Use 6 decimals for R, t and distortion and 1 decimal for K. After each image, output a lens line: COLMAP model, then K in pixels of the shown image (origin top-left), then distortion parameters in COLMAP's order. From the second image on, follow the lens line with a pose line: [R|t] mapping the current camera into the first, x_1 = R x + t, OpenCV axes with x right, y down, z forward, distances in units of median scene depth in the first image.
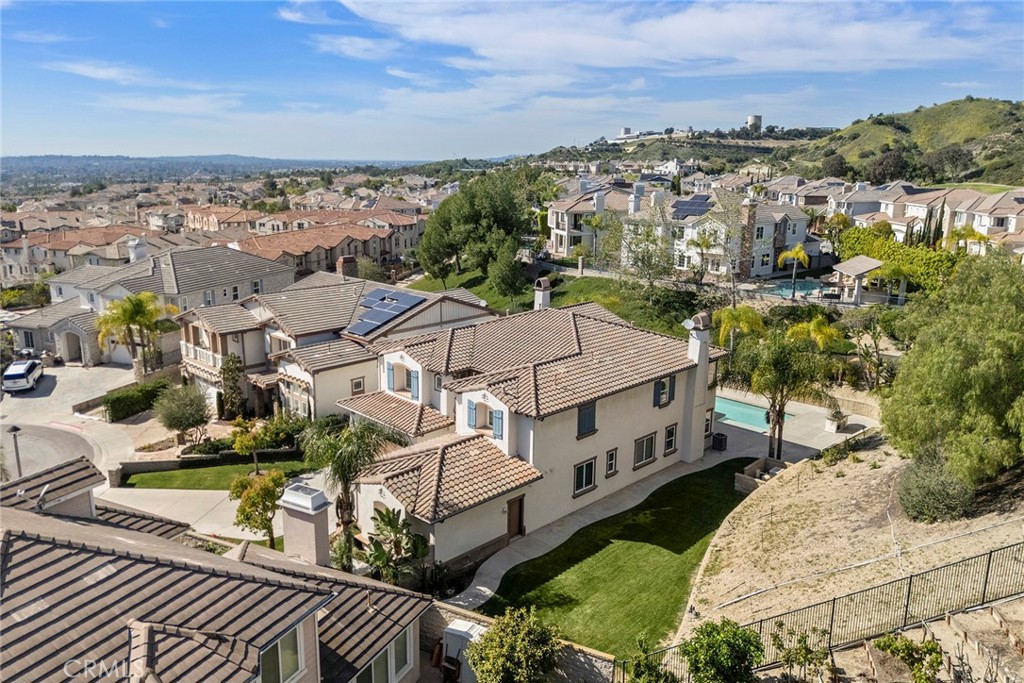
lens RADIAL K [[784.1, 0, 498.7], [0, 784.1, 298.1], [0, 0, 1]] dist [0.046311, -0.033347]
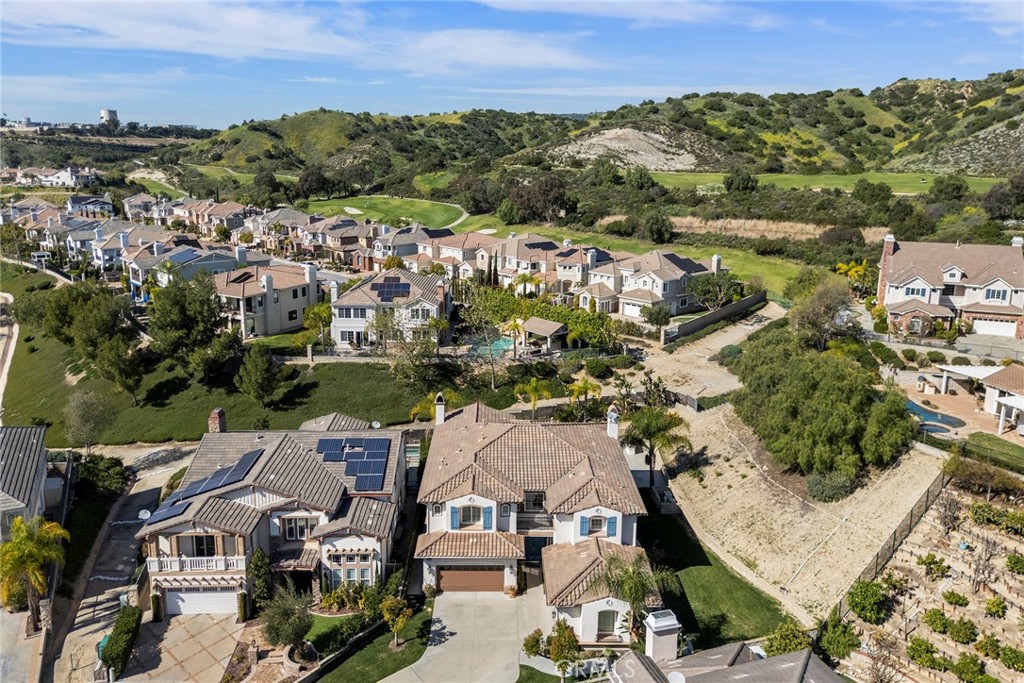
lens RADIAL K [[784.1, 0, 498.7], [0, 784.1, 298.1], [0, 0, 1]] dist [0.046311, -0.033347]
pose [[0.689616, -0.144817, 0.709547, -0.092296], [0.127717, 0.988764, 0.077676, -0.032702], [-0.712824, 0.037055, 0.700364, 0.009711]]
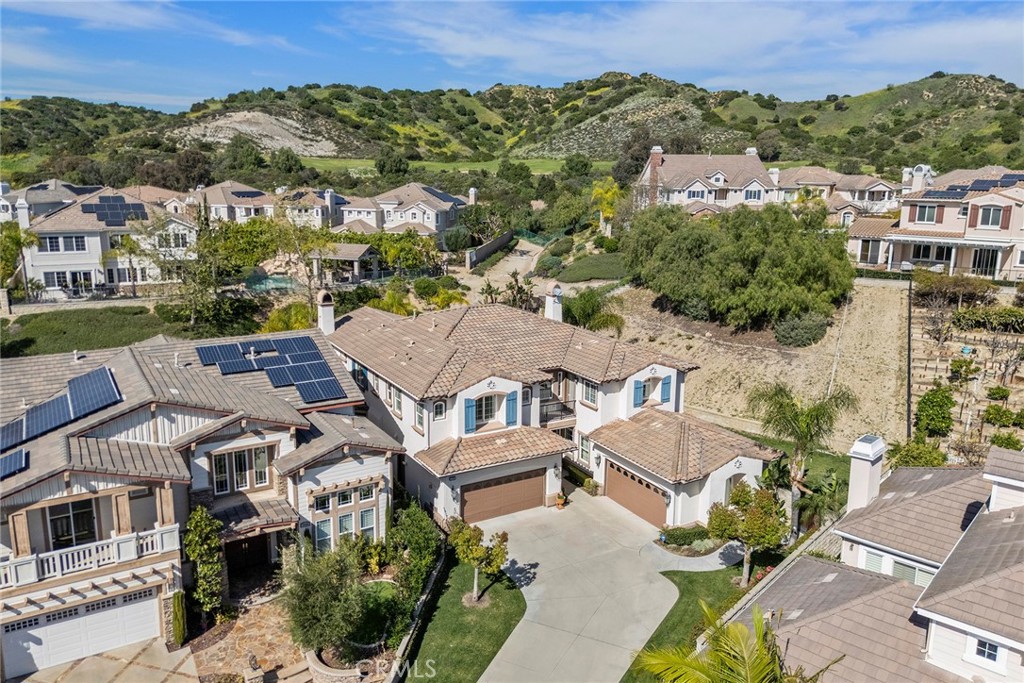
lens RADIAL K [[778.9, 0, 512.0], [0, 778.9, 328.8], [0, 0, 1]] dist [0.083258, -0.082251]
pose [[0.236662, -0.204160, 0.949900, -0.090559], [0.163098, 0.972148, 0.168307, -0.012188], [-0.957805, 0.115095, 0.263368, 0.074939]]
